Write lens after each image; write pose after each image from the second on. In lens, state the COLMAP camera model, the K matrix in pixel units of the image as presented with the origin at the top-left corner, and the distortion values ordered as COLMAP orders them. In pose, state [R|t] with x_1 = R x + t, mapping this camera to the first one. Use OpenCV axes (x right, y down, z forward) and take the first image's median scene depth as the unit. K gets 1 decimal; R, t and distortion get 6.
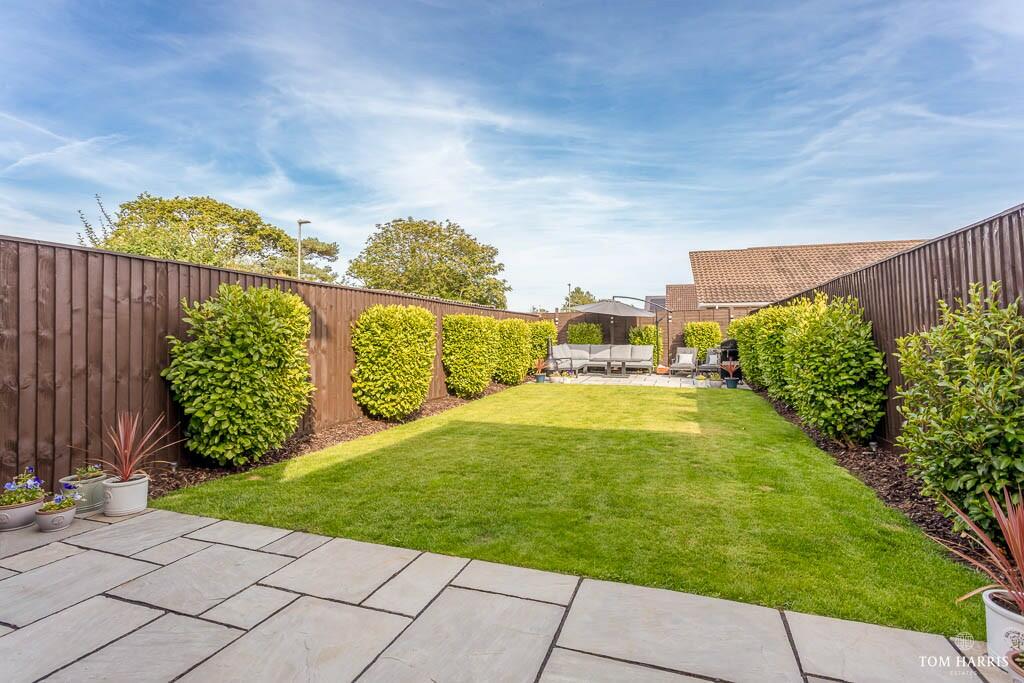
lens RADIAL K [[491.7, 0, 501.8], [0, 491.7, 338.4], [0, 0, 1]] dist [-0.018868, 0.006020]
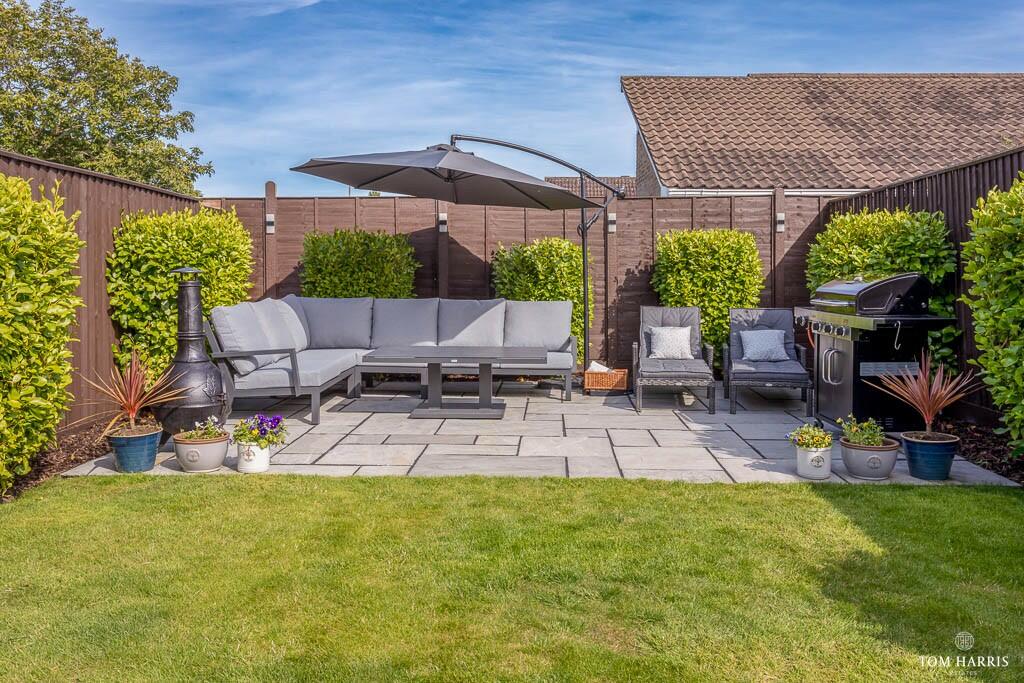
lens RADIAL K [[859.7, 0, 513.4], [0, 859.7, 310.1], [0, 0, 1]] dist [0.008427, -0.006768]
pose [[0.951146, -0.004843, 0.308703, 0.100572], [-0.003433, 0.999649, 0.026259, 0.005647], [-0.308722, -0.026036, 0.950796, 0.477704]]
